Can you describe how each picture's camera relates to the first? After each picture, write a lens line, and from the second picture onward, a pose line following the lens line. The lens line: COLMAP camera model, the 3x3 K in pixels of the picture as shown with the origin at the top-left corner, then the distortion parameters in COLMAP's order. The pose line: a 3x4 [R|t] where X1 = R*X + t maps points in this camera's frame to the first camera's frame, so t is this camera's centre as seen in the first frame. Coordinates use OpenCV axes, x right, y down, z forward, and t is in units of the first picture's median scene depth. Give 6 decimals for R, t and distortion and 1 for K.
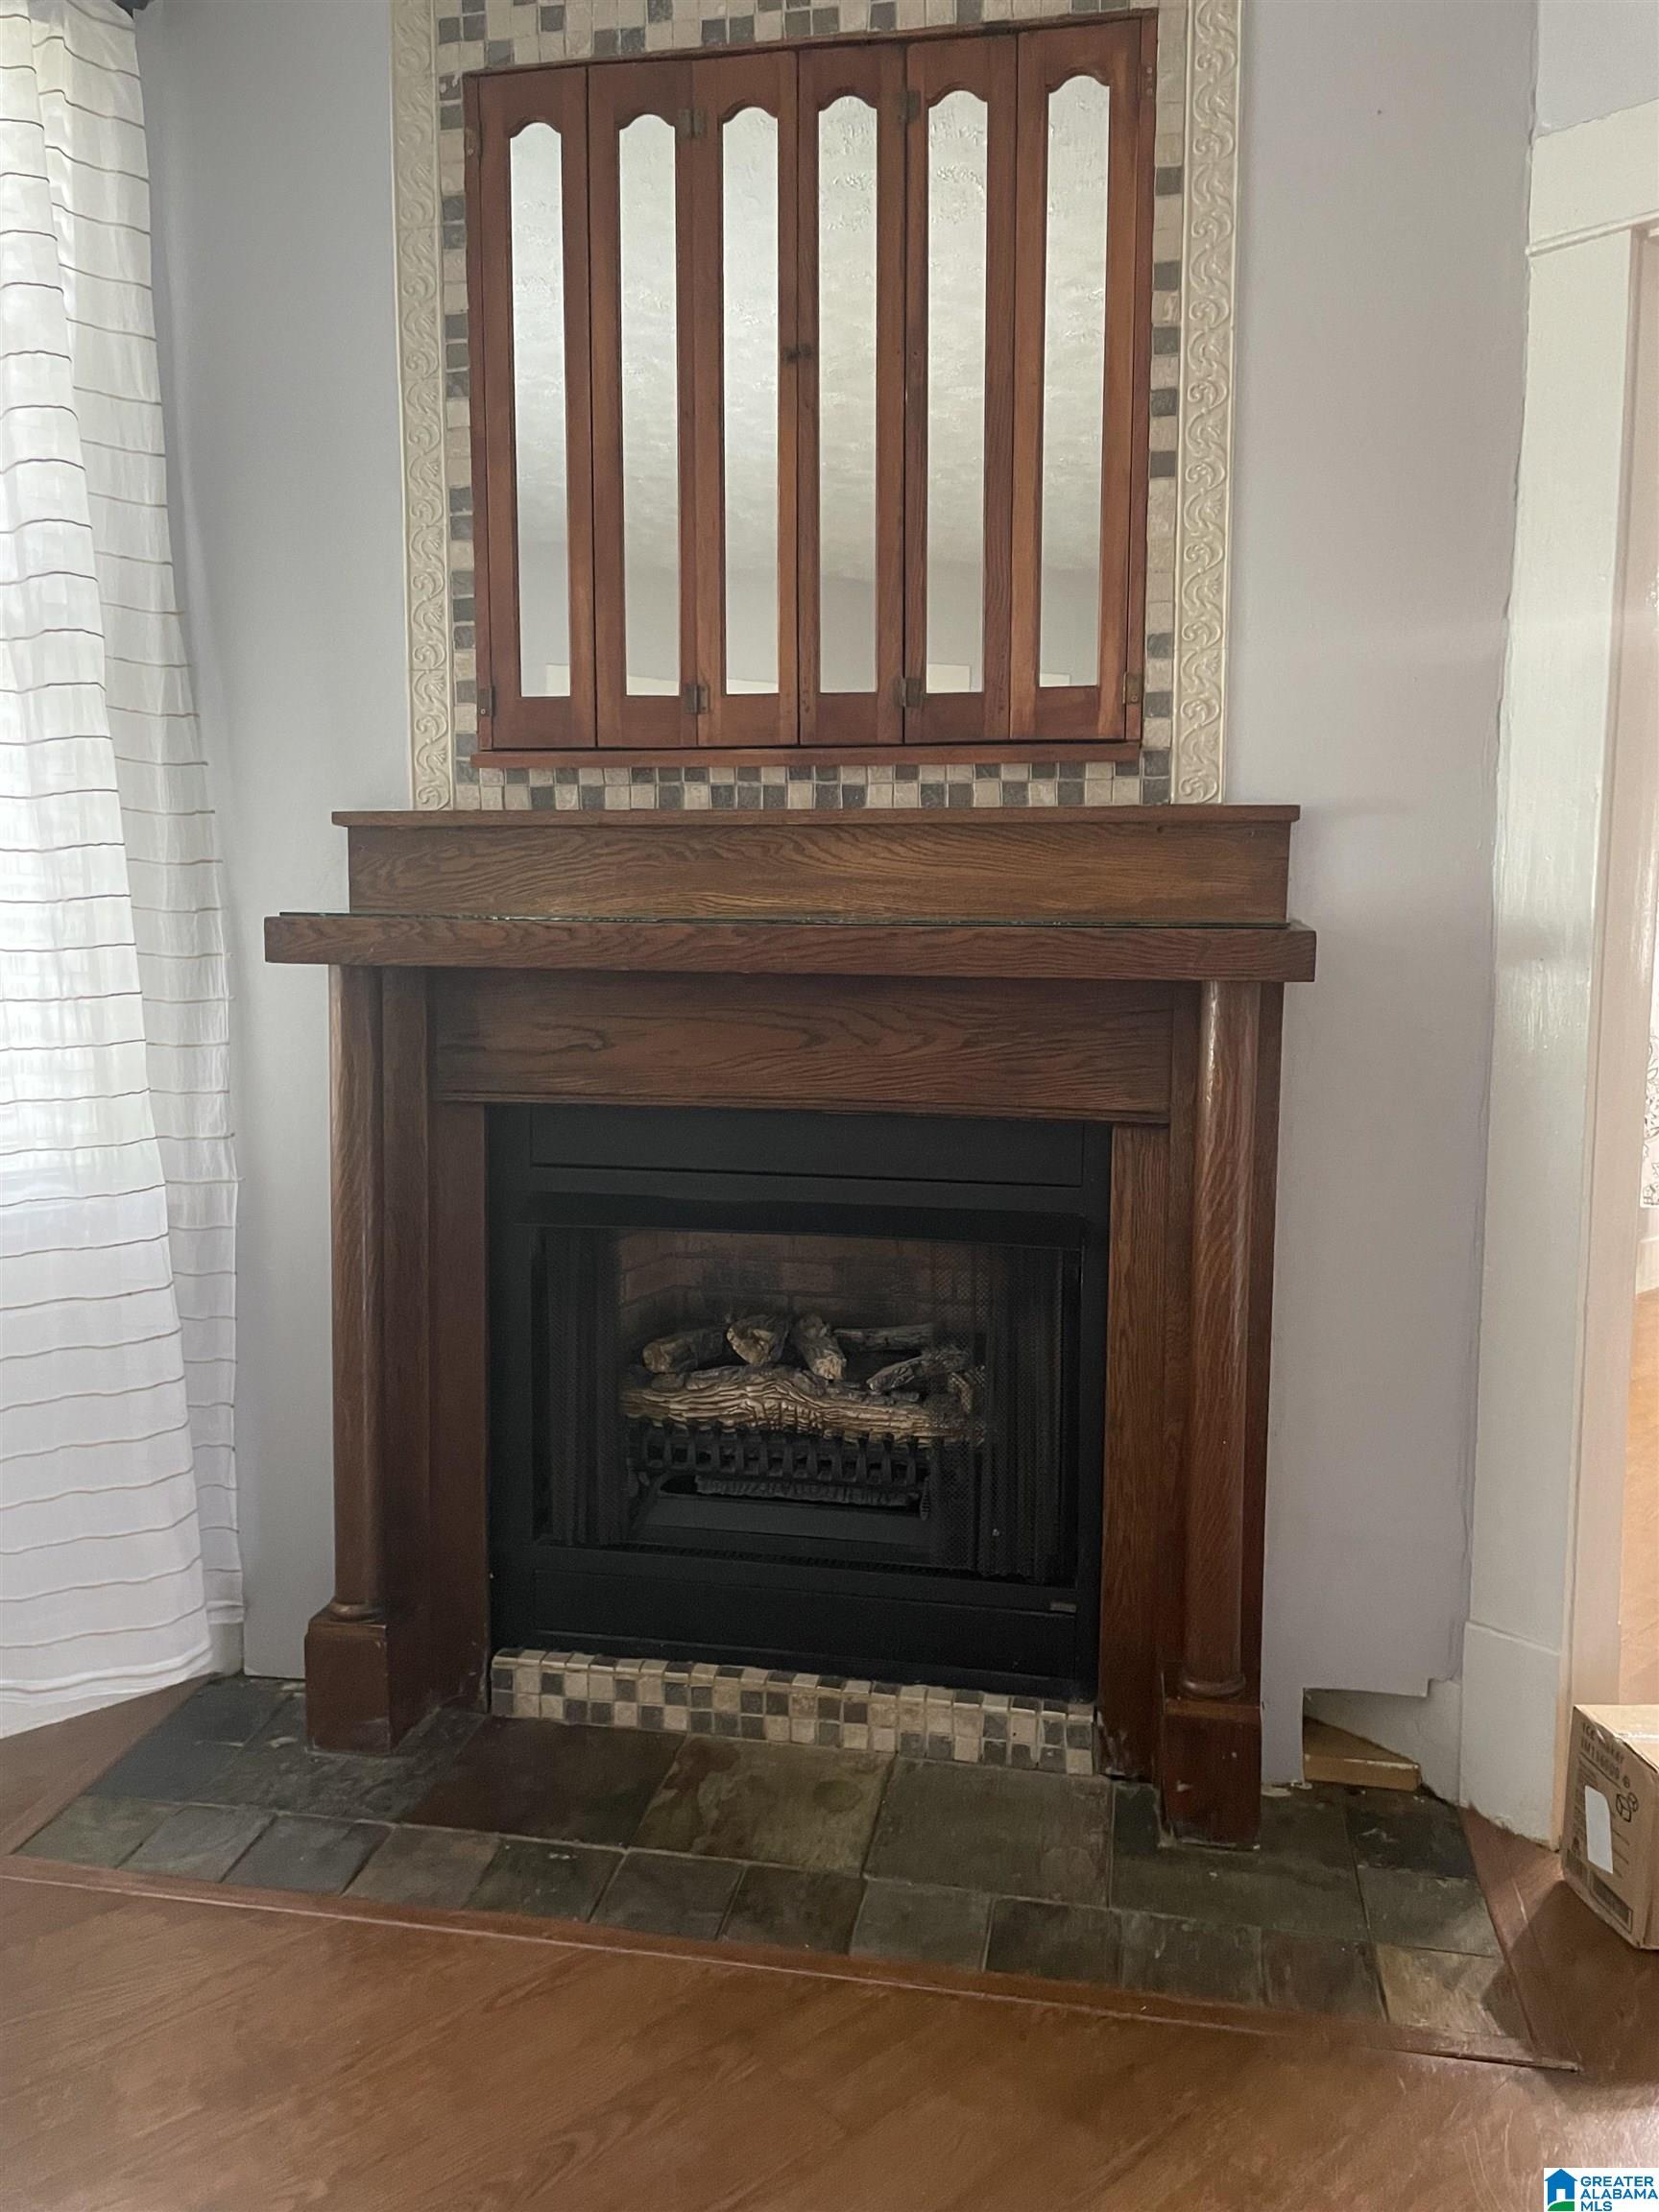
lens RADIAL K [[1663.0, 0, 818.2], [0, 1663.0, 1094.4], [0, 0, 1]] dist [0.087439, -0.115766]
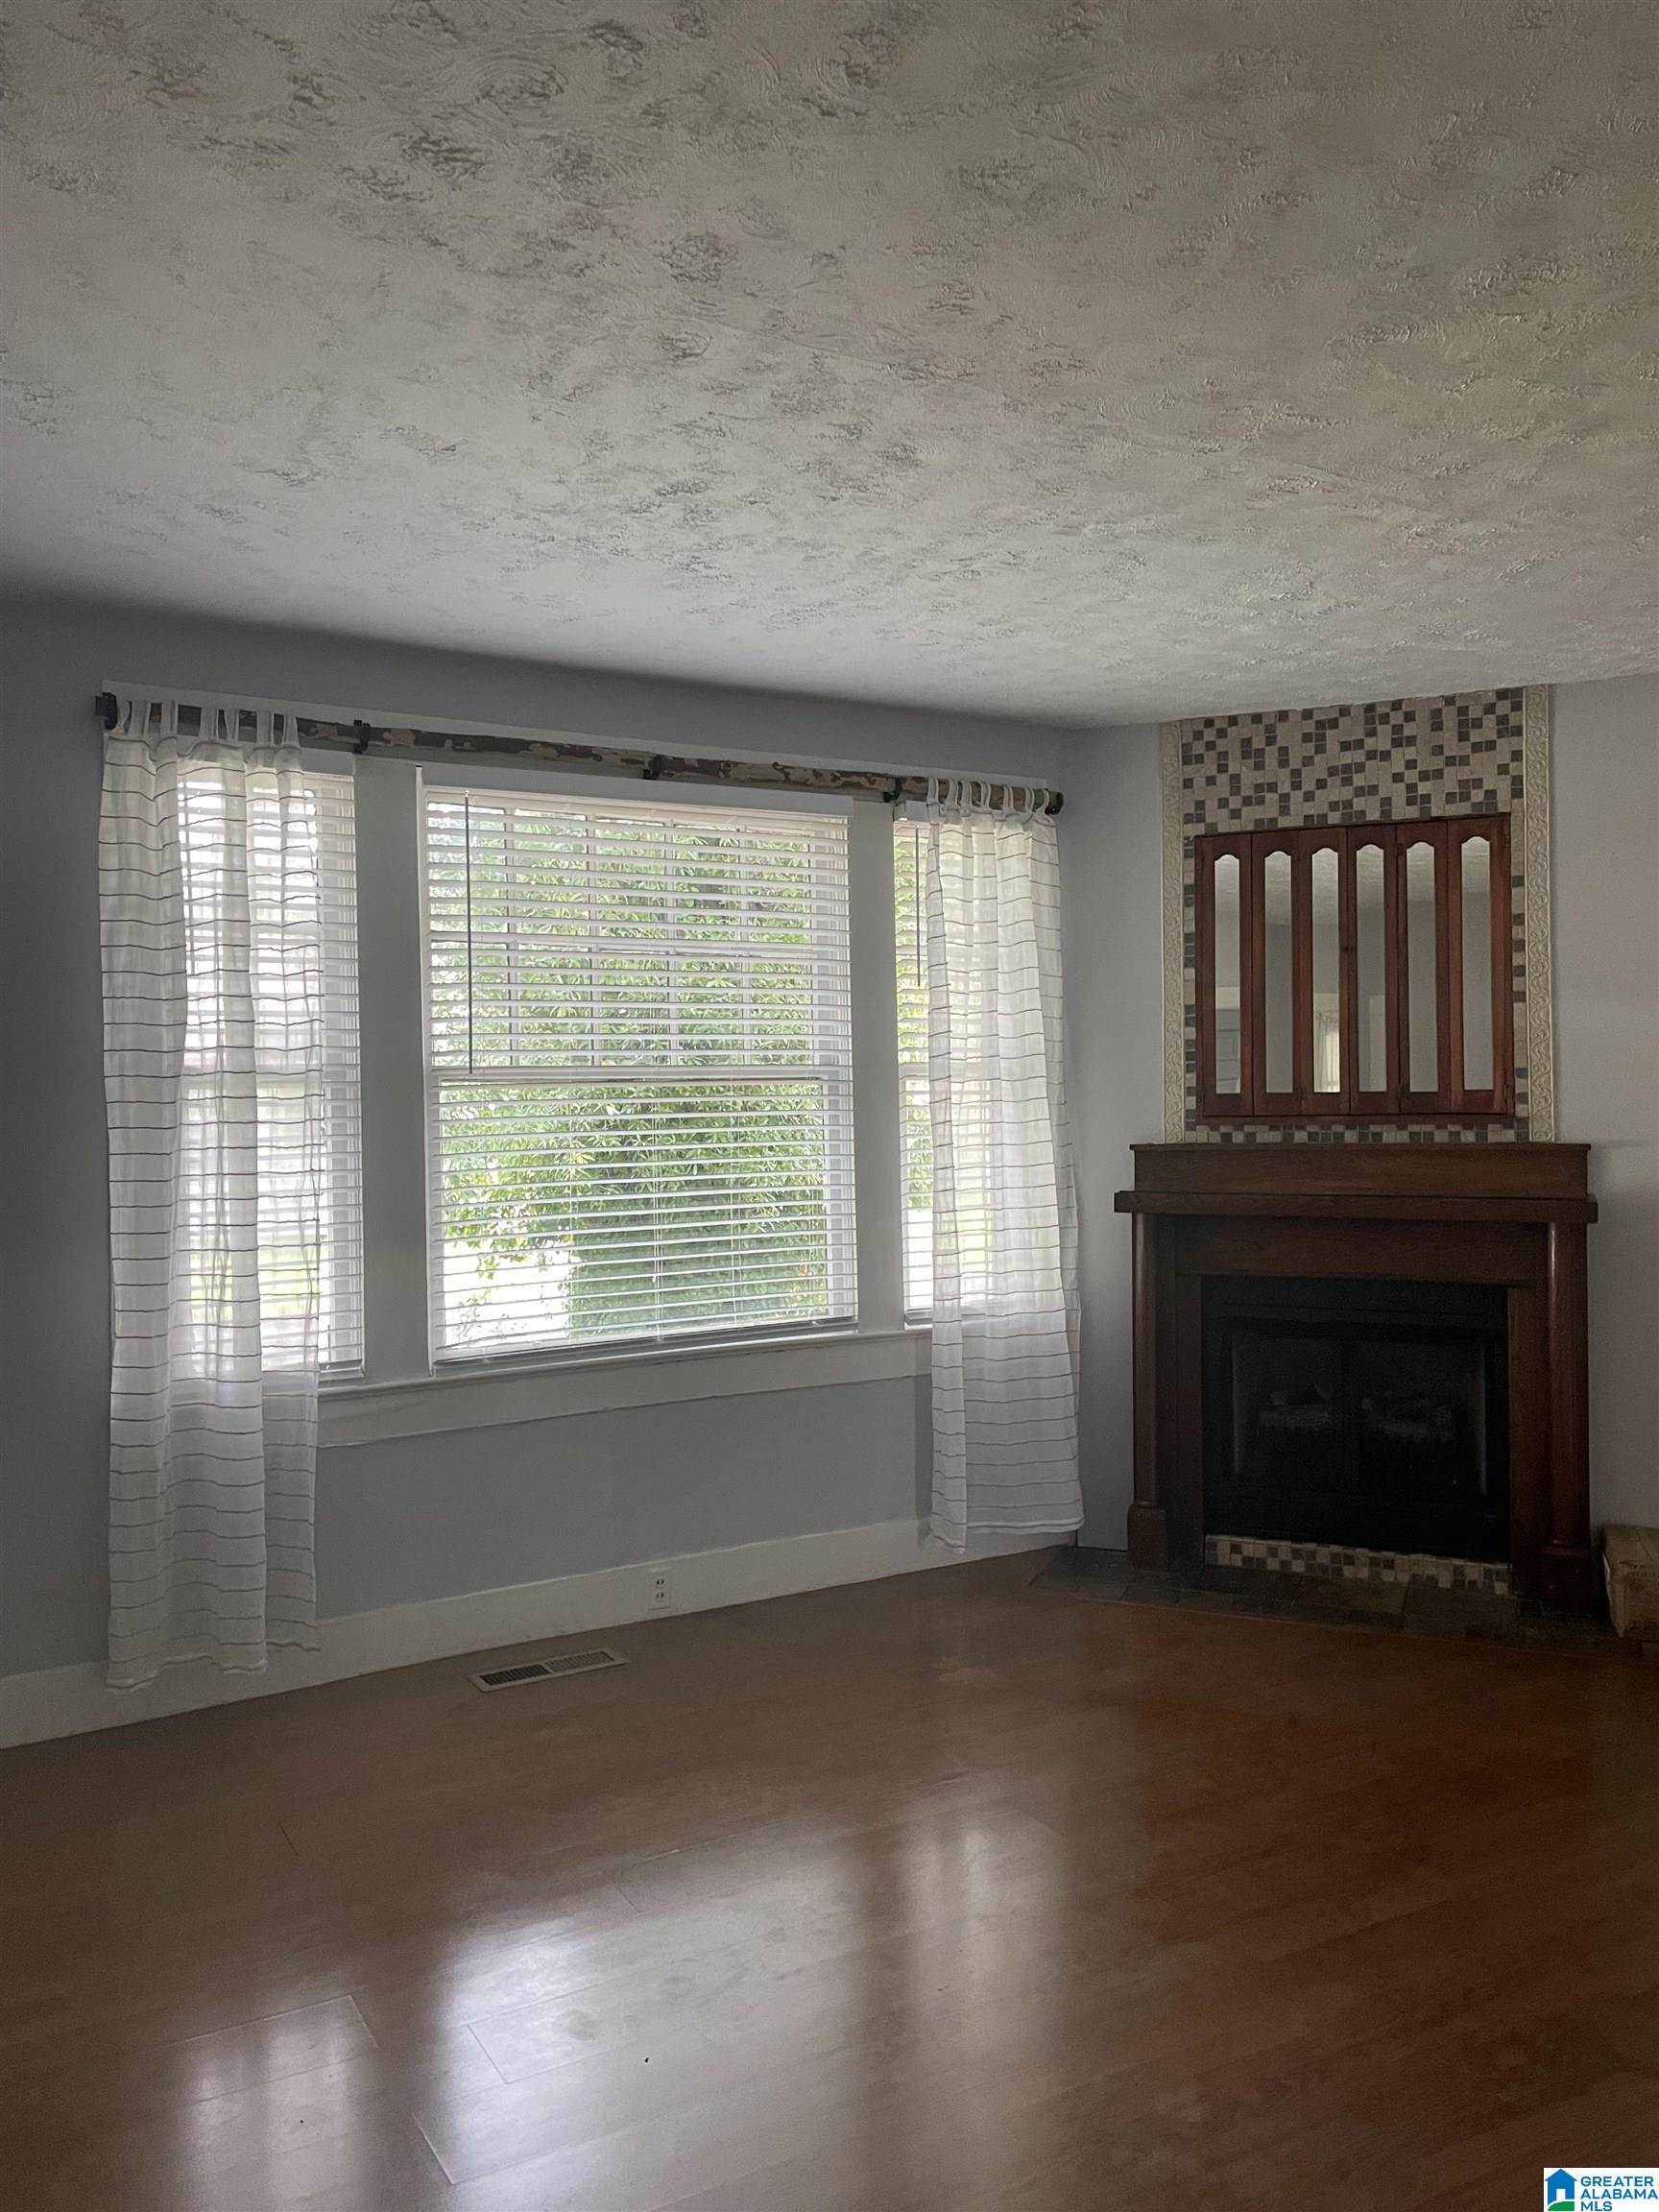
lens RADIAL K [[1663.0, 0, 831.6], [0, 1663.0, 1117.0], [0, 0, 1]] dist [0.087439, -0.115766]
pose [[0.981957, -0.012088, -0.188718, -0.266640], [-0.009020, 0.993825, -0.110590, 0.047749], [0.188889, 0.110297, 0.975784, -1.303884]]
